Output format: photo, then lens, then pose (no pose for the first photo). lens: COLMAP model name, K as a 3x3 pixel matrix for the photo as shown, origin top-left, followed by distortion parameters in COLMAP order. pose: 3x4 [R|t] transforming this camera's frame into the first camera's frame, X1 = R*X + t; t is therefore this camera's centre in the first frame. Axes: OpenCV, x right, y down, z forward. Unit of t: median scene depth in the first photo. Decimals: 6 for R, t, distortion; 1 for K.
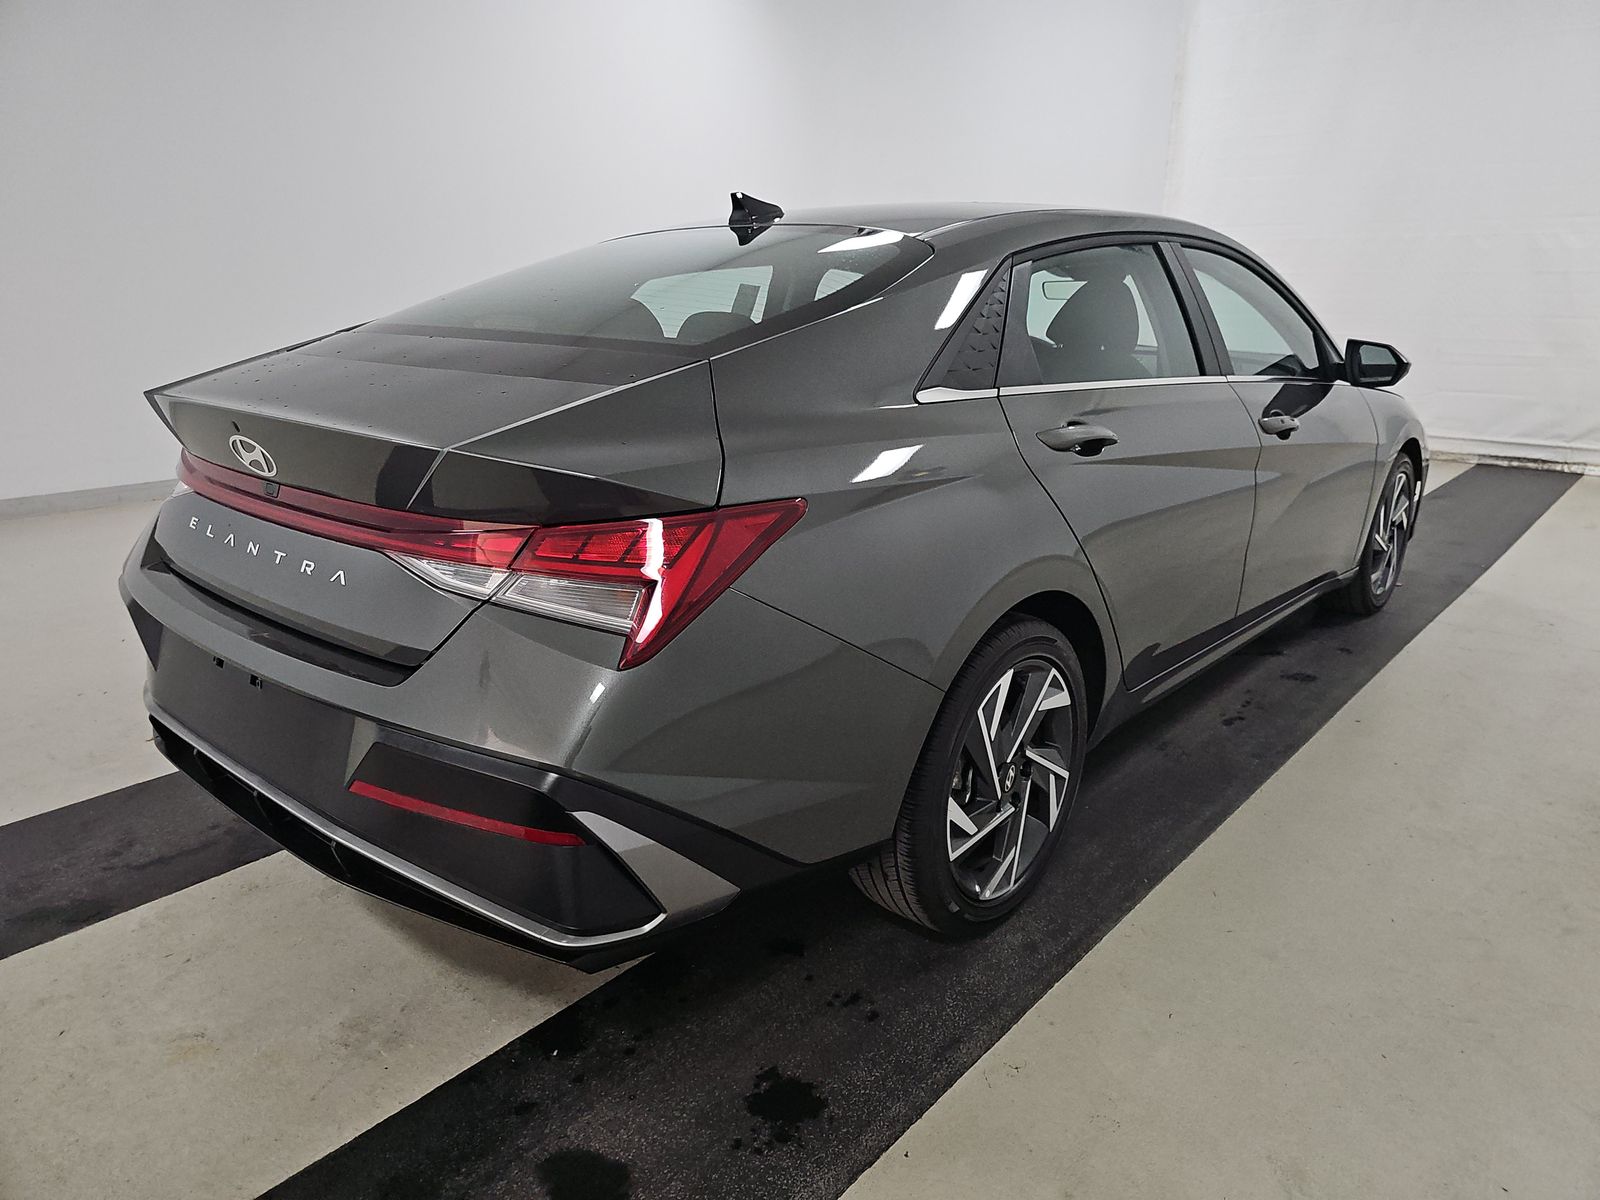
lens RADIAL K [[1057.6, 0, 826.0], [0, 1057.6, 589.3], [0, 0, 1]] dist [0.000273, -0.000950]
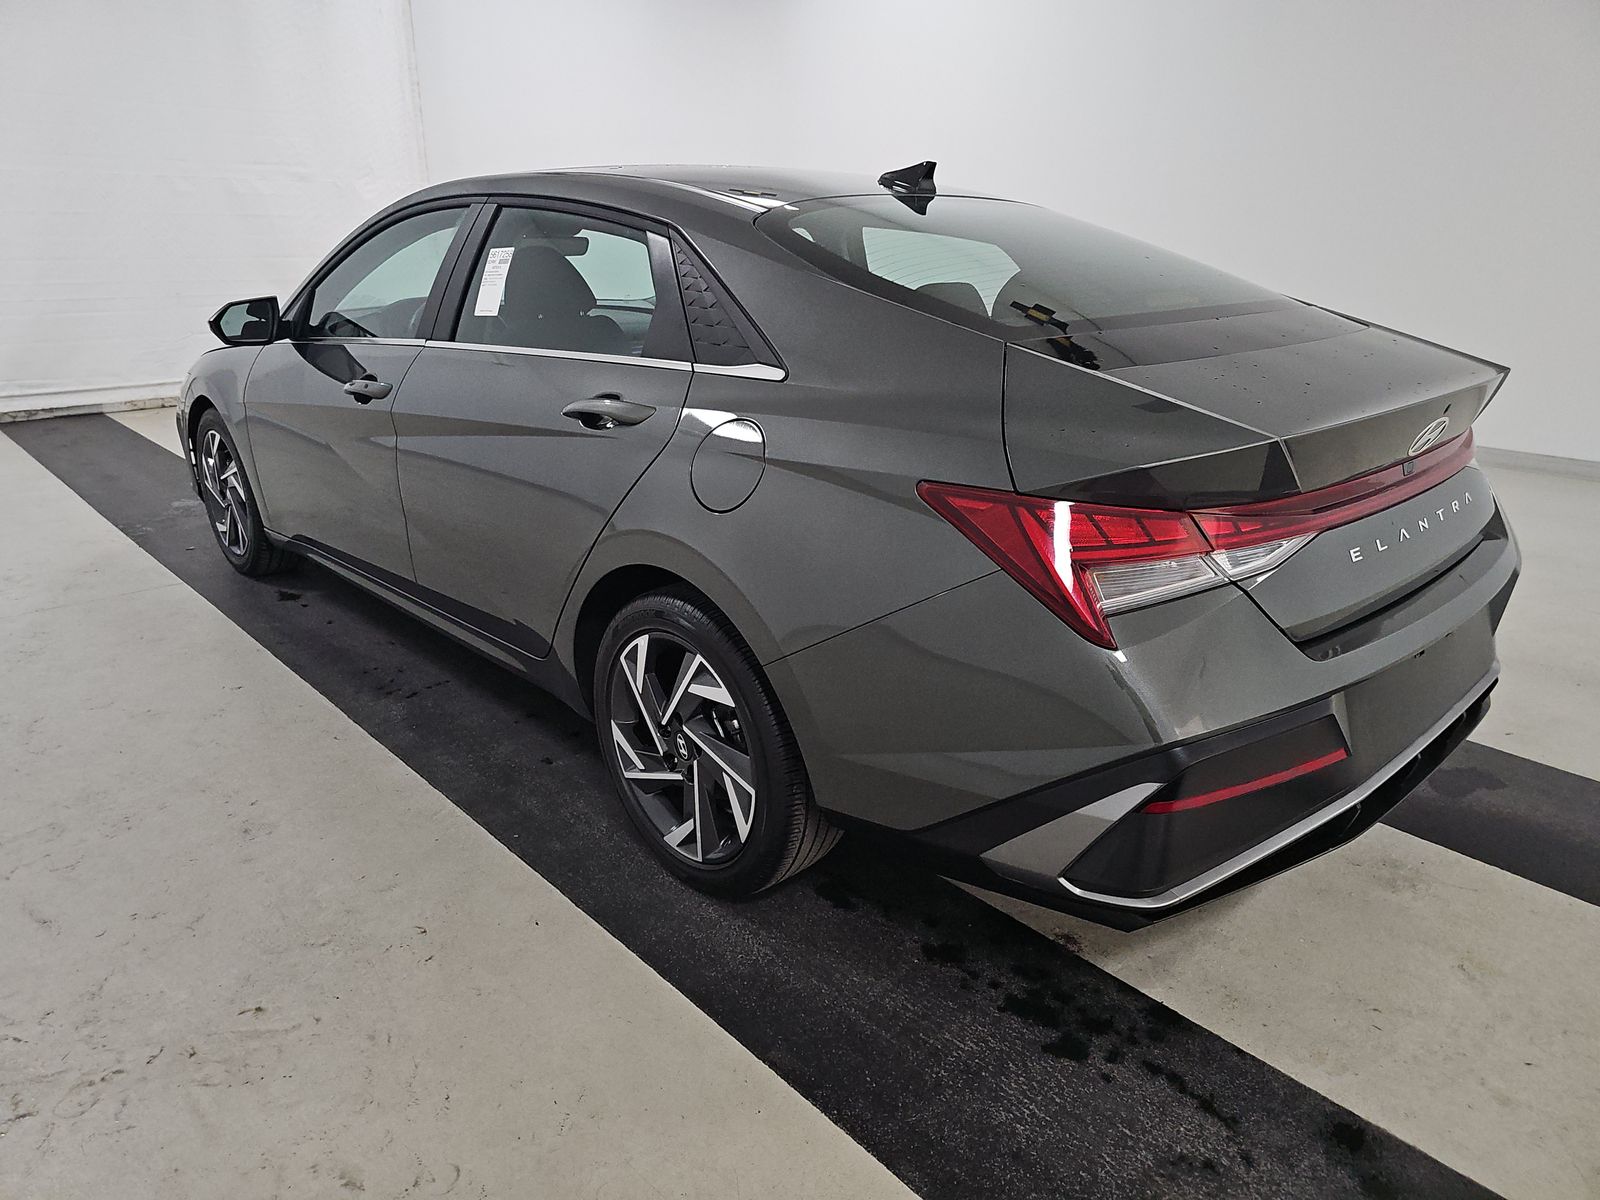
lens RADIAL K [[1065.6, 0, 800.0], [0, 1065.6, 600.0], [0, 0, 1]] dist [0.010615, 0.001319]
pose [[0.103021, -0.332486, 0.937465, -1.535847], [0.272513, 0.915853, 0.294874, -0.426084], [-0.956621, 0.225093, 0.184958, 1.332261]]
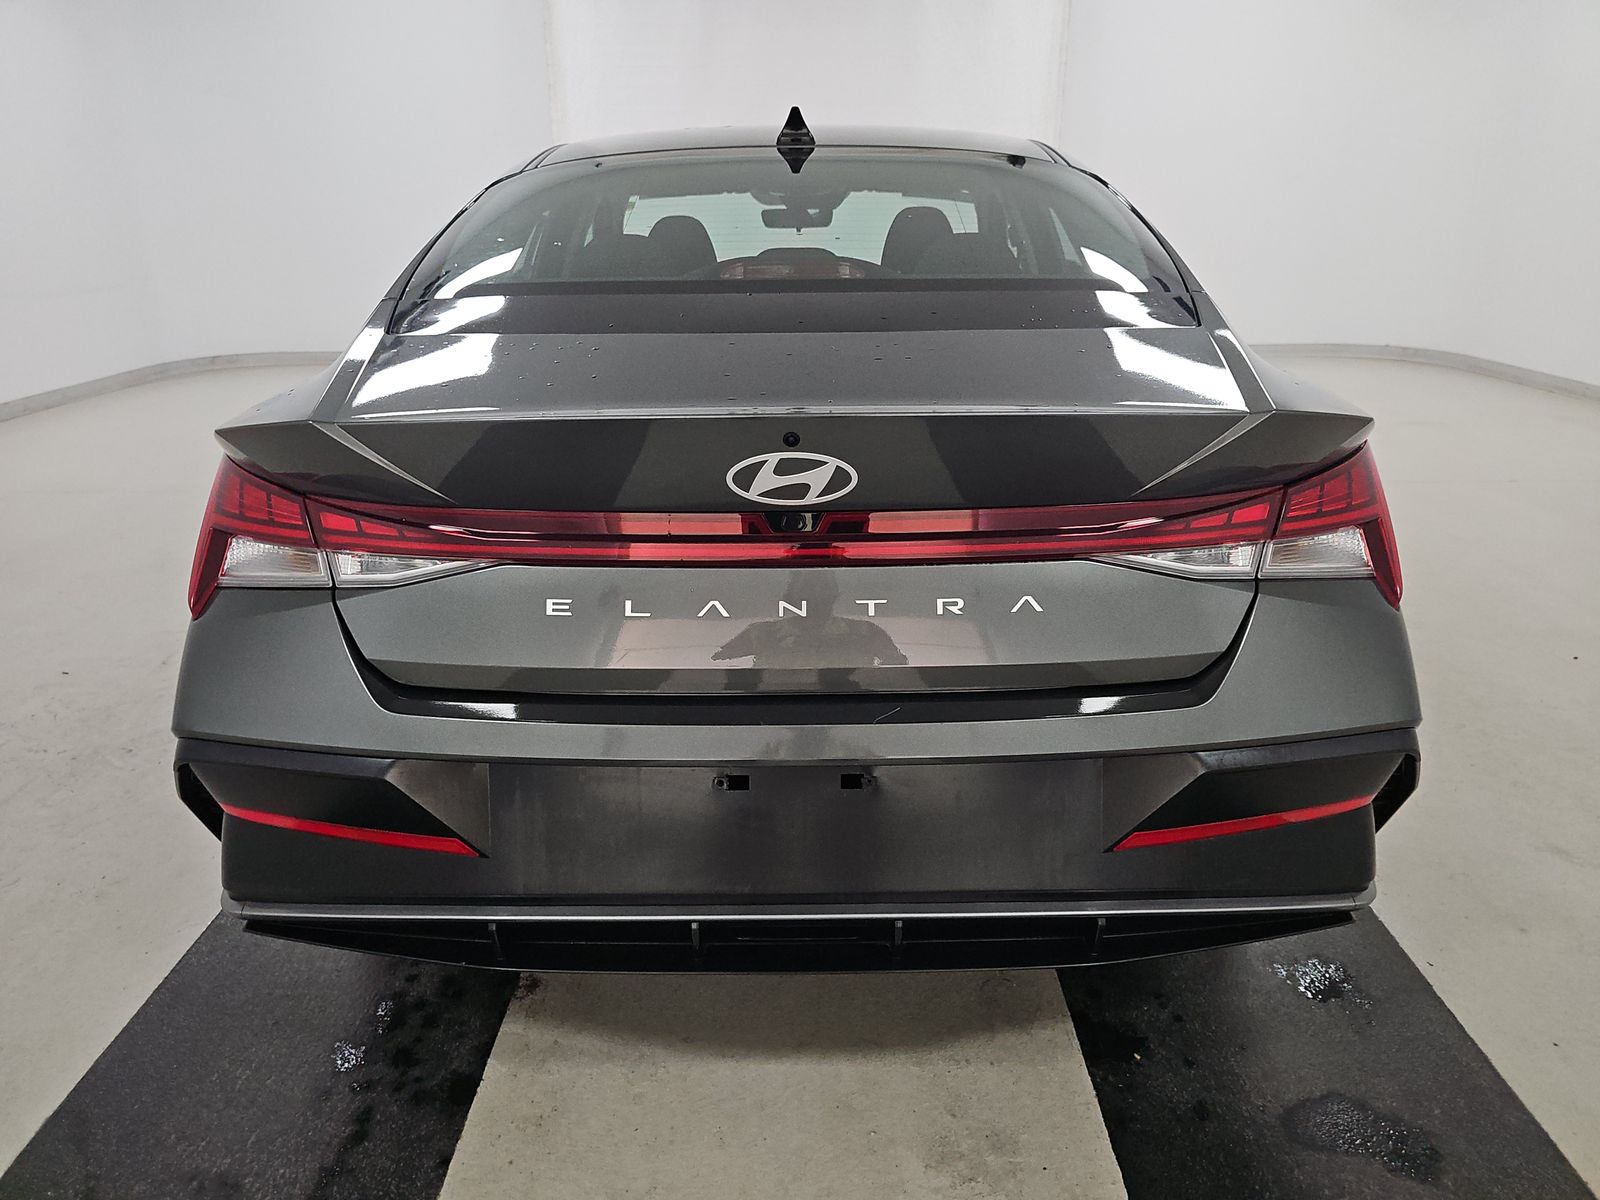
lens RADIAL K [[1070.4, 0, 800.0], [0, 1070.4, 600.0], [0, 0, 1]] dist [-0.005657, 0.003989]
pose [[0.757631, -0.231612, 0.610206, -0.918201], [0.190639, 0.972677, 0.132497, -0.129883], [-0.624222, 0.015945, 0.781084, 0.419713]]
